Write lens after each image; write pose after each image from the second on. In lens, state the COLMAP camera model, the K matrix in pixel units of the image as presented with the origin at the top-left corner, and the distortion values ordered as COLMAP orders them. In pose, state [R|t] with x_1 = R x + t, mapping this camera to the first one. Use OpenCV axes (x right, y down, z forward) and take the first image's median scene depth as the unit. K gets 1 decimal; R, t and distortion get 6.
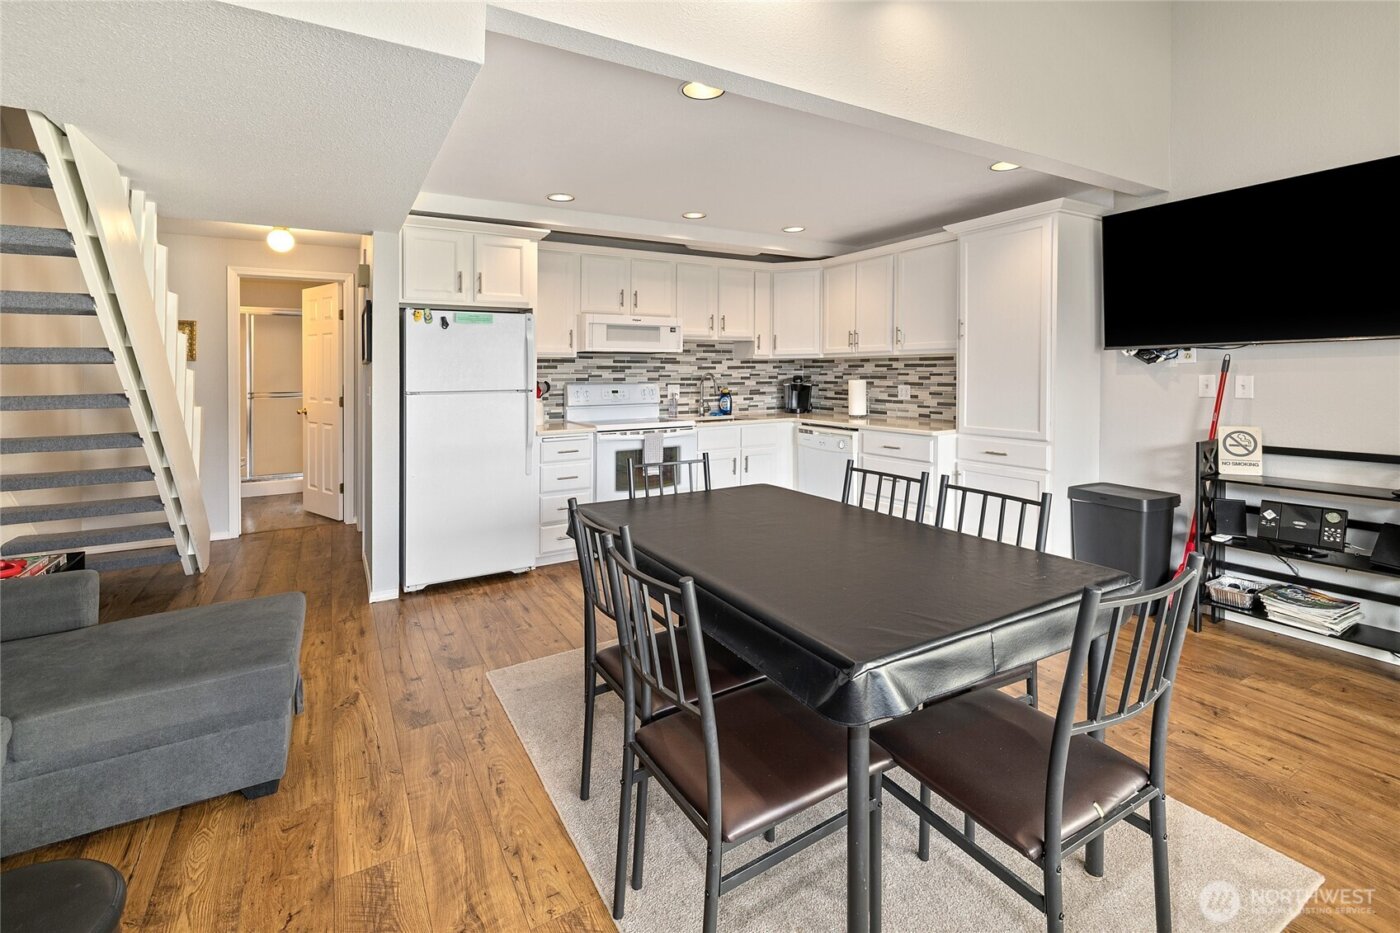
lens RADIAL K [[640.2, 0, 609.5], [0, 640.2, 372.9], [0, 0, 1]] dist [0.027743, 0.000133]
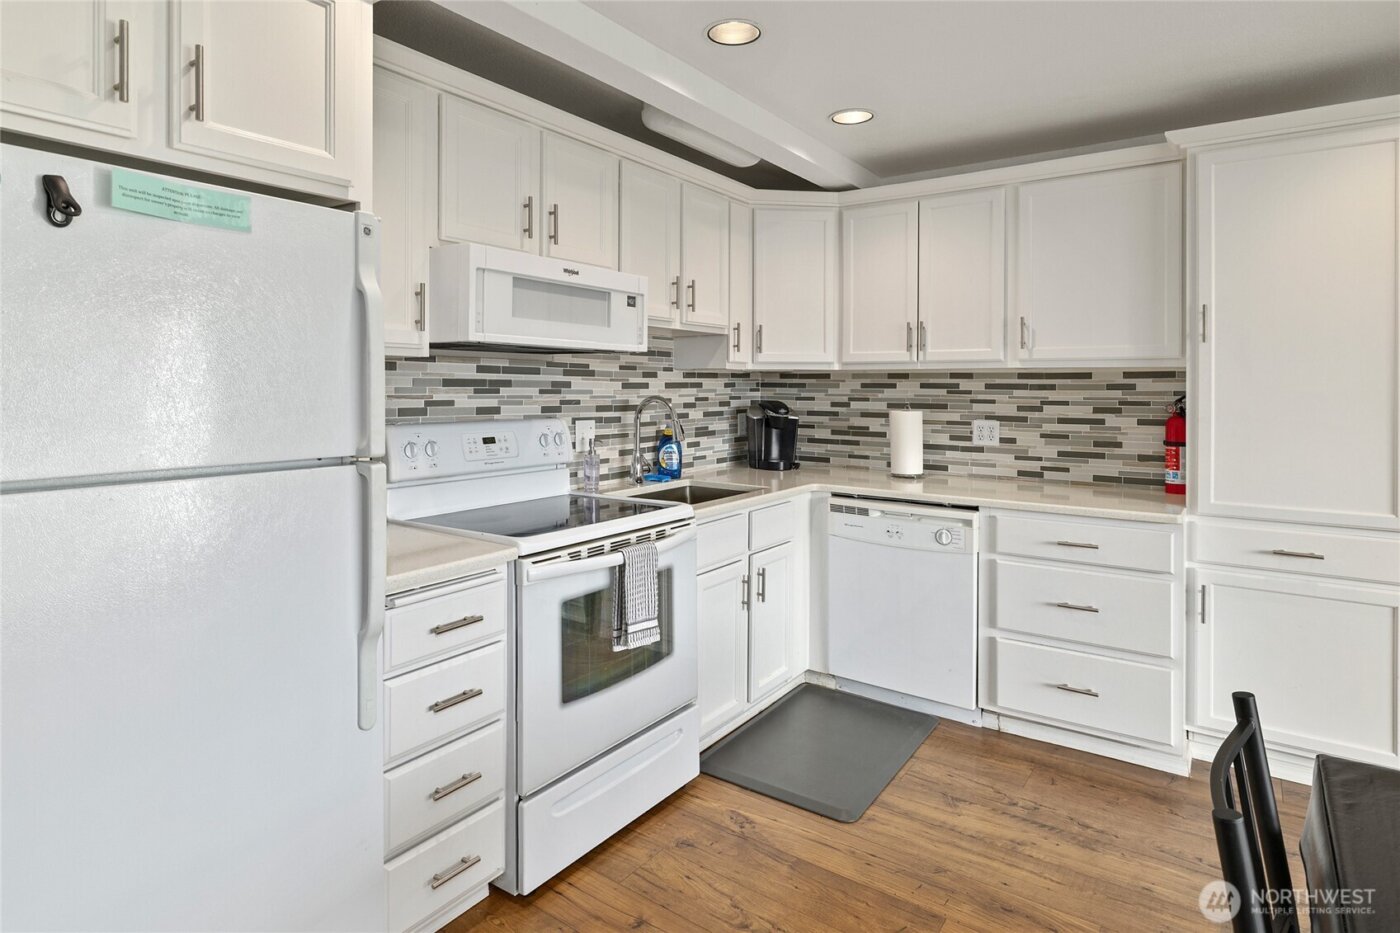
lens RADIAL K [[787.5, 0, 592.6], [0, 787.5, 383.5], [0, 0, 1]] dist [-0.001831, -0.001394]
pose [[0.894805, 0.011499, 0.446310, -0.167651], [-0.010172, 0.999934, -0.005370, -0.006314], [-0.446342, 0.000265, 0.894862, 0.514361]]
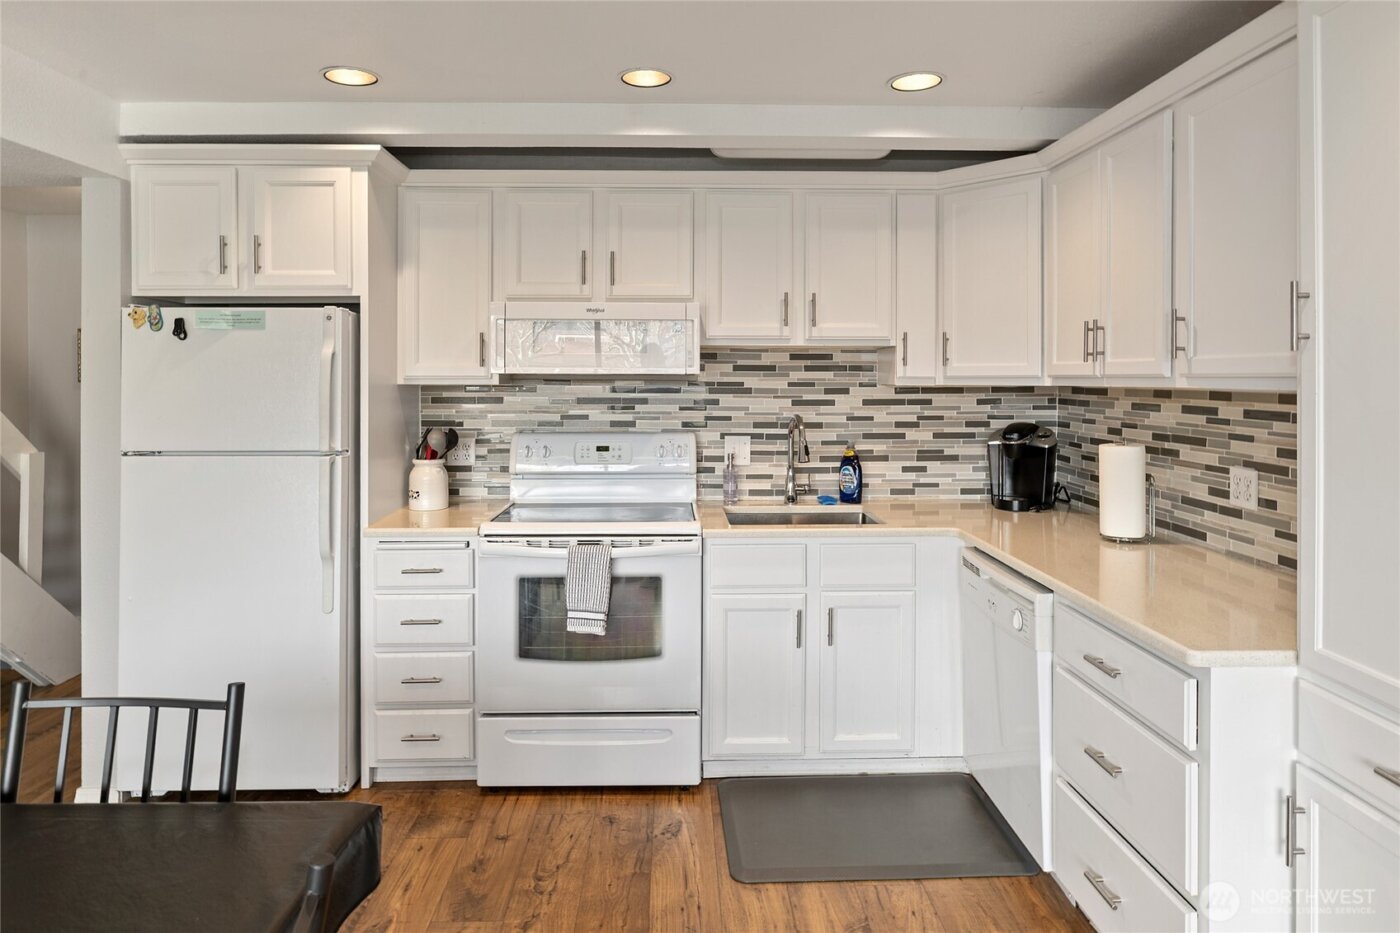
lens RADIAL K [[821.2, 0, 677.3], [0, 821.2, 375.1], [0, 0, 1]] dist [-0.004836, 0.000377]
pose [[0.902065, 0.003228, -0.431589, 0.360345], [-0.002994, 0.999995, 0.001222, -0.031988], [0.431591, 0.000190, 0.902070, 0.436411]]
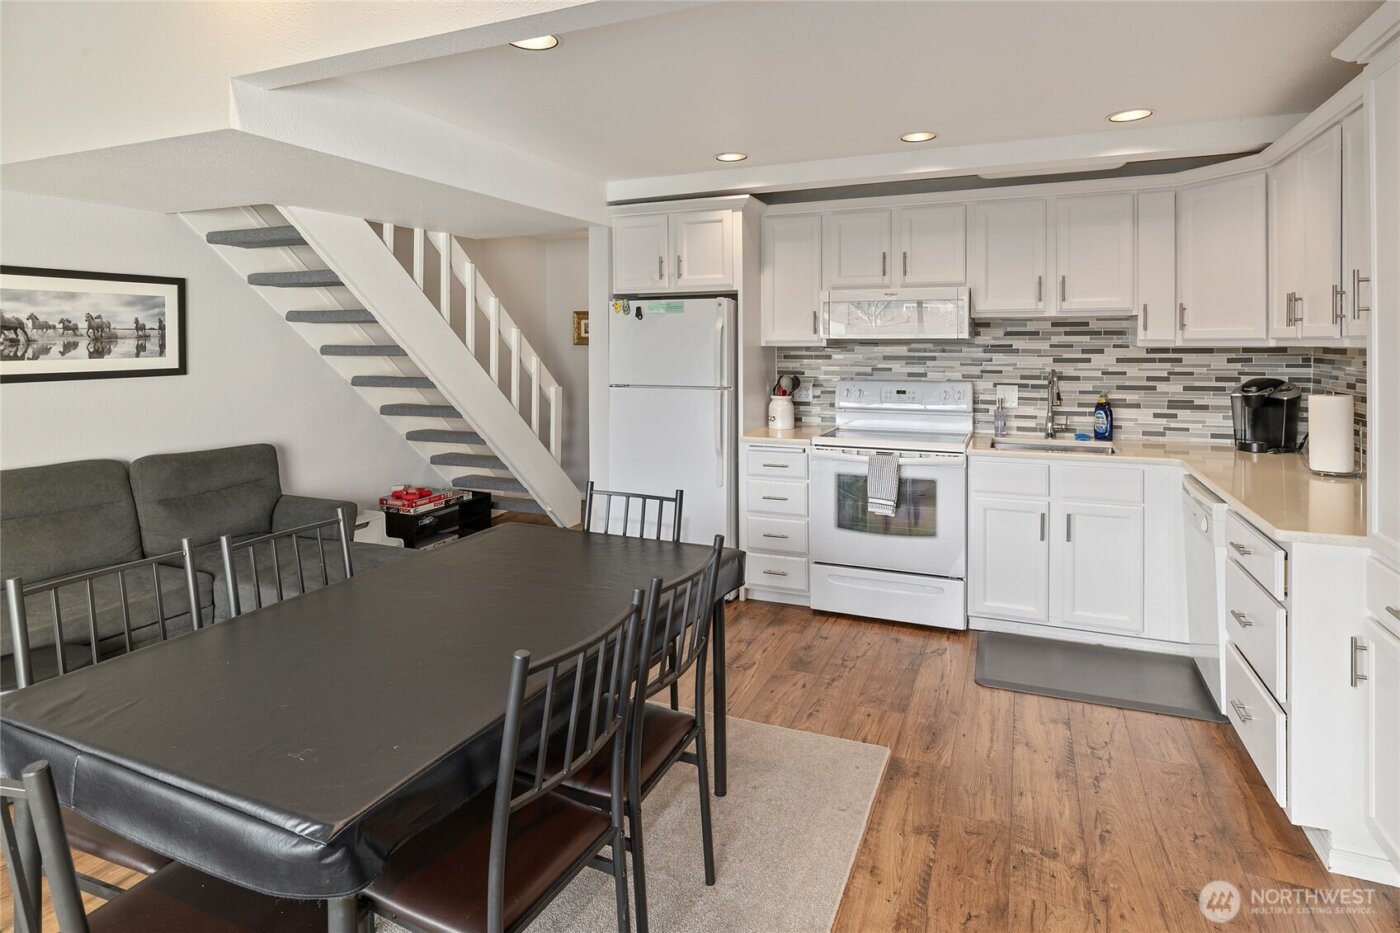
lens RADIAL K [[725.8, 0, 689.6], [0, 725.8, 343.3], [0, 0, 1]] dist [0.003189, 0.000739]
pose [[0.631609, 0.003281, -0.775280, 0.507657], [0.001630, 0.999983, 0.005561, -0.031444], [0.775285, -0.004776, 0.631593, 0.303820]]
